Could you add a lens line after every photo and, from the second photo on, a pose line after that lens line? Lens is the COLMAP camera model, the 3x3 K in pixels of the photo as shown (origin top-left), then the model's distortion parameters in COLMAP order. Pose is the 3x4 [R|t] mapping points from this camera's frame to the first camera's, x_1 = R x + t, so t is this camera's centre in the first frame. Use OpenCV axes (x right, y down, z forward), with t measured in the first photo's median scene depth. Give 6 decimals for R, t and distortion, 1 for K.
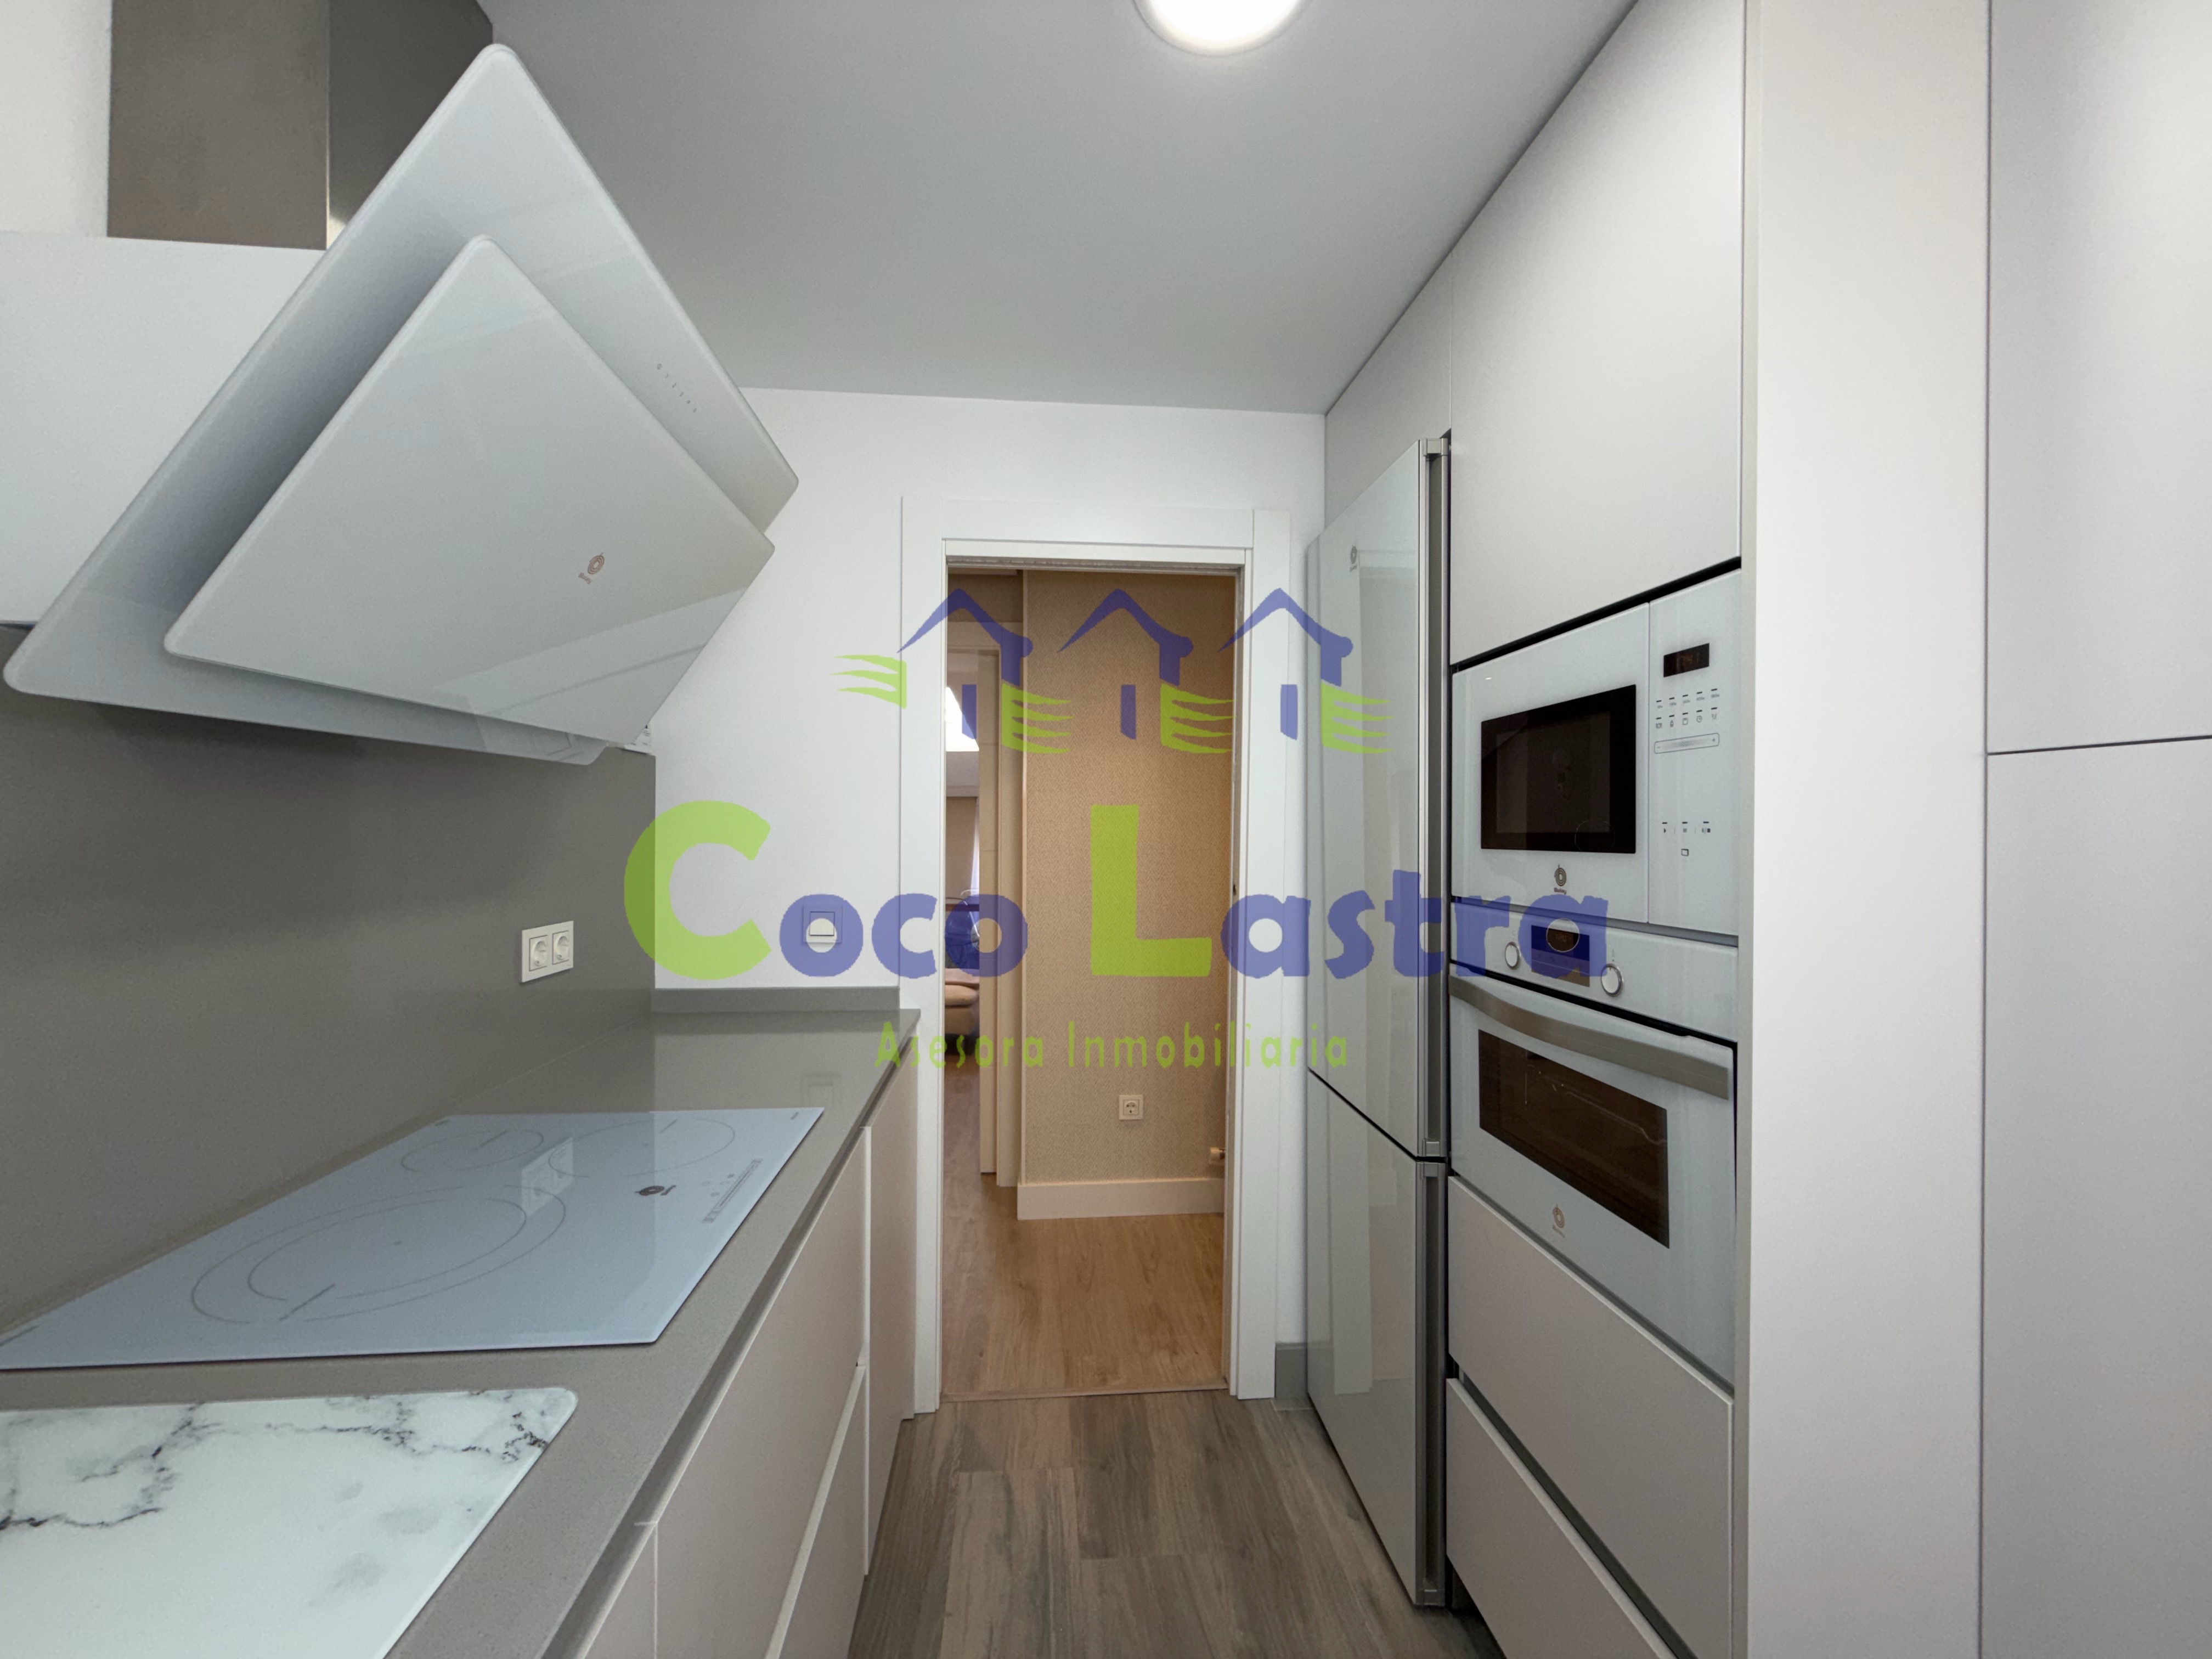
lens RADIAL K [[879.2, 0, 1094.3], [0, 879.2, 831.6], [0, 0, 1]] dist [-0.001913, 0.000593]
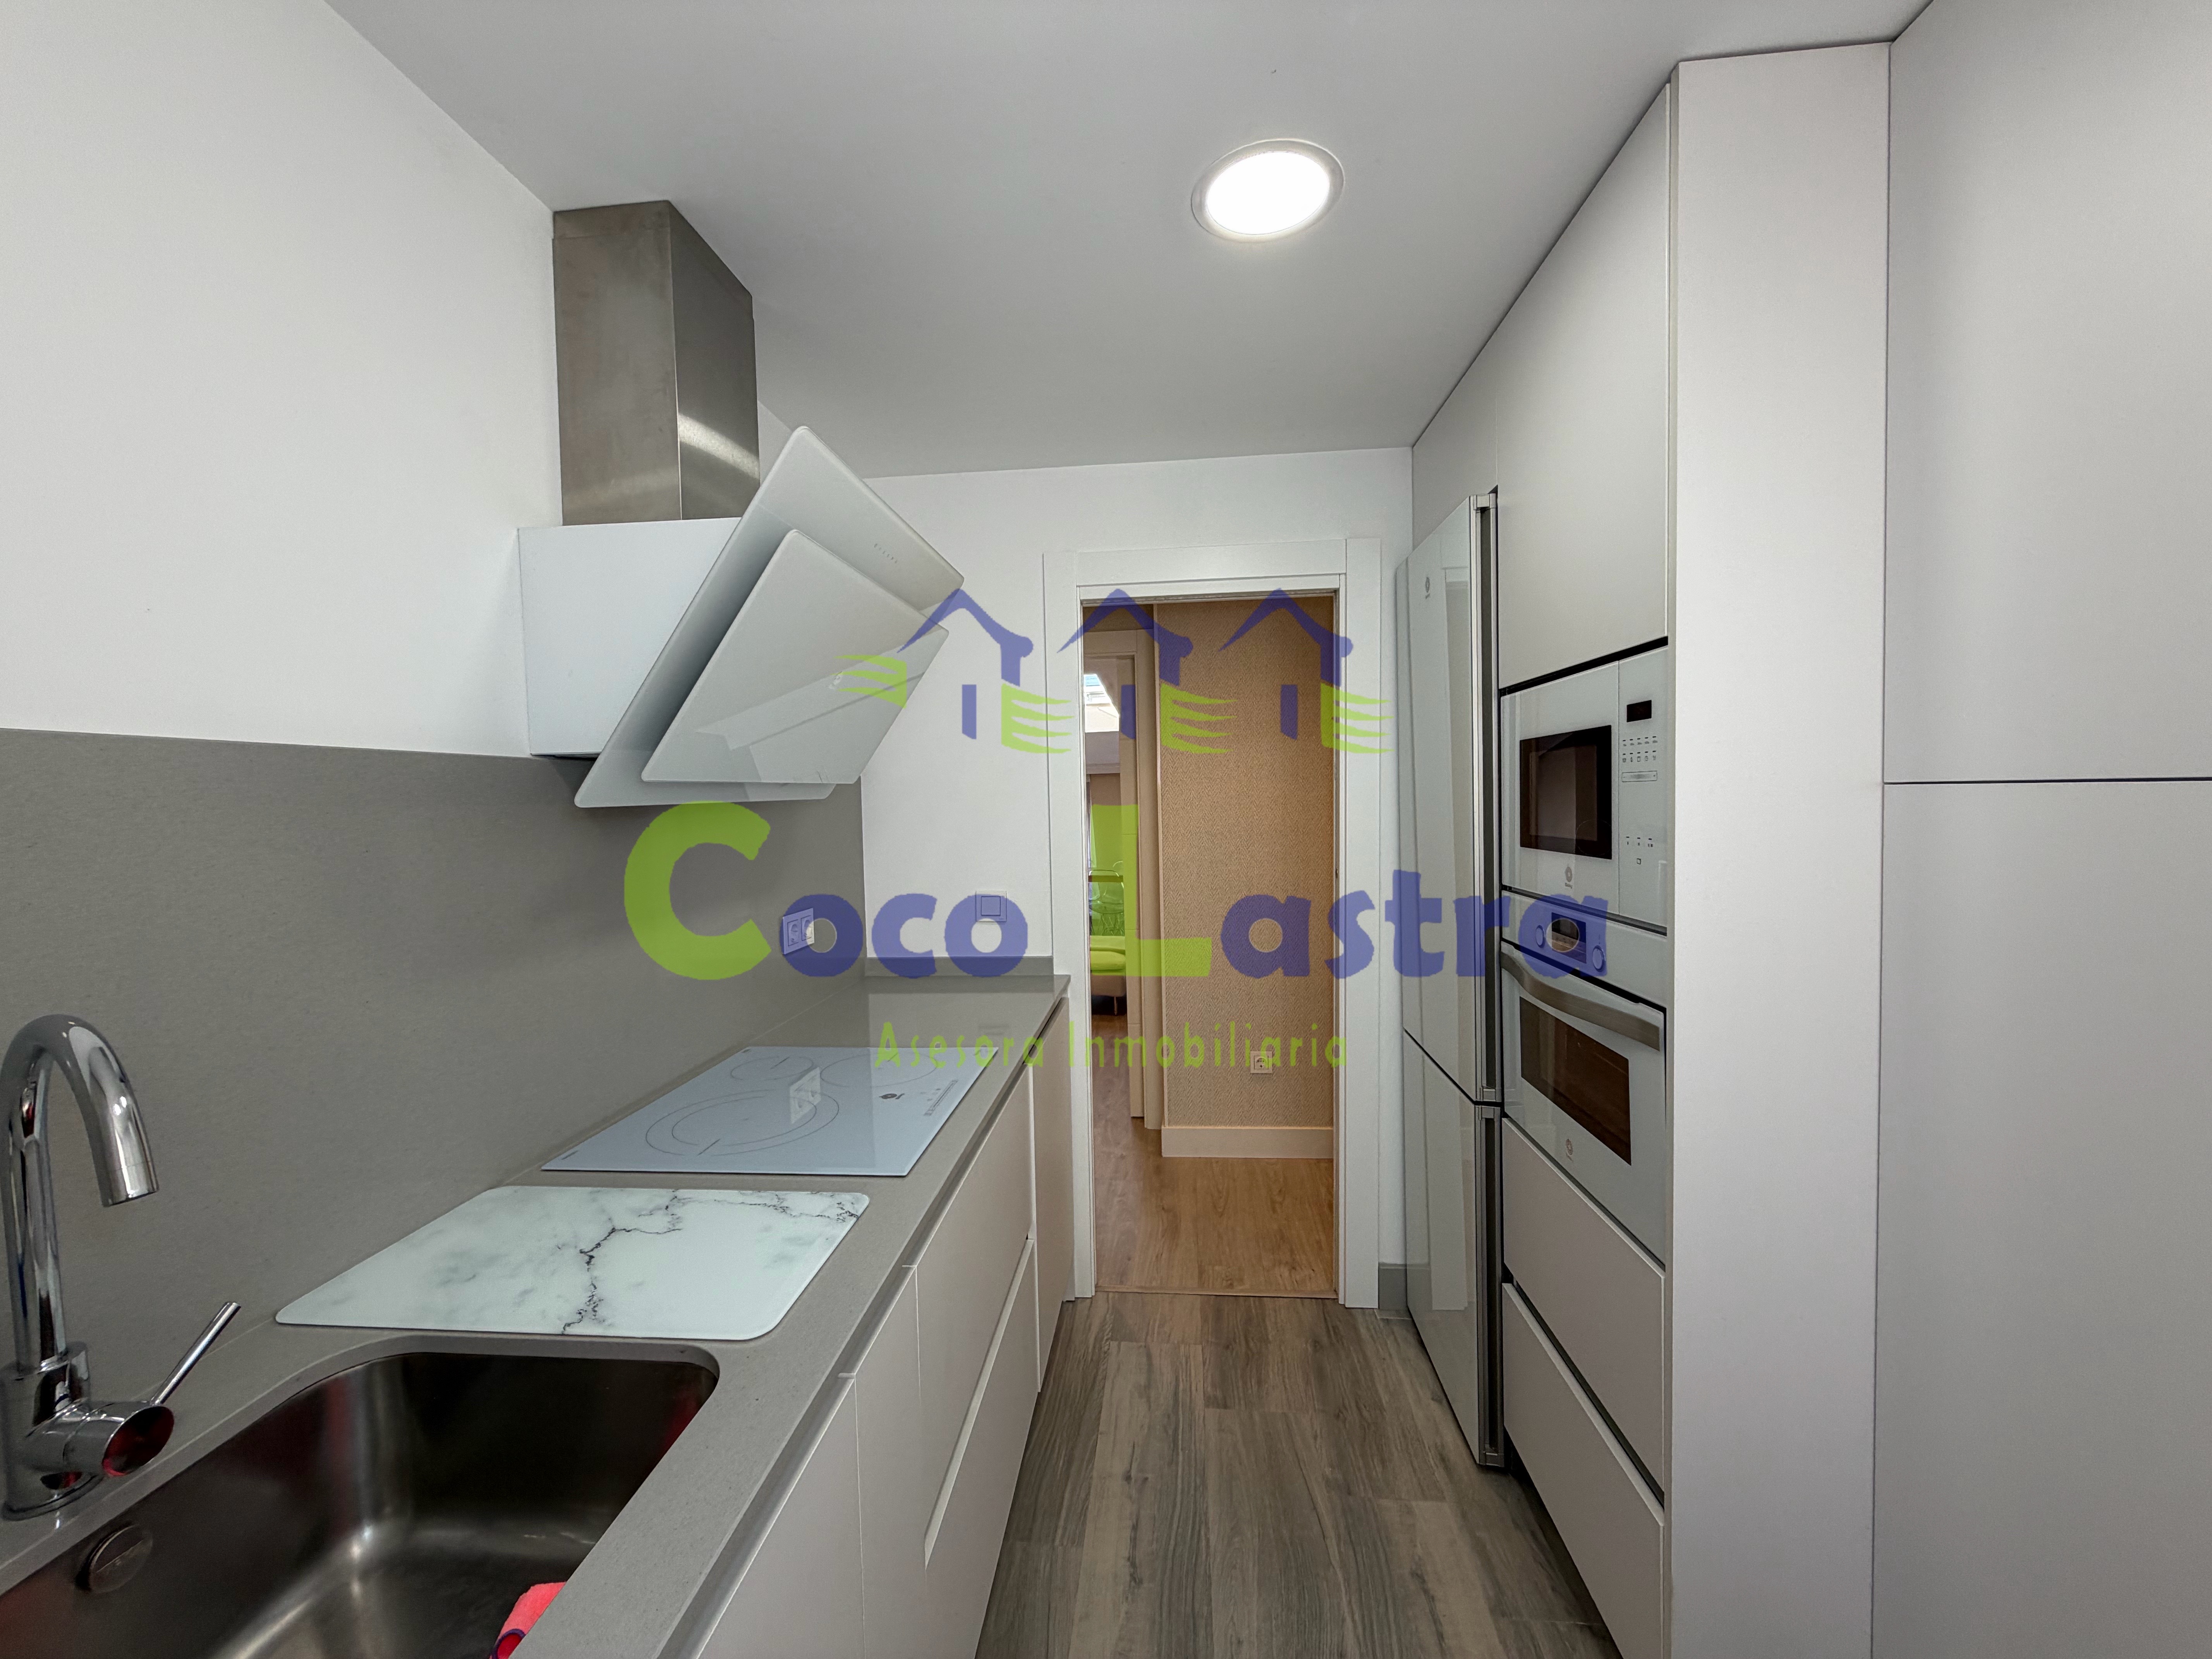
lens RADIAL K [[879.2, 0, 1091.2], [0, 879.2, 831.6], [0, 0, 1]] dist [-0.001913, 0.000593]
pose [[0.983593, -0.021035, -0.179174, 0.081045], [0.028271, 0.998880, 0.037930, -0.064159], [0.178176, -0.042373, 0.983086, -0.284885]]
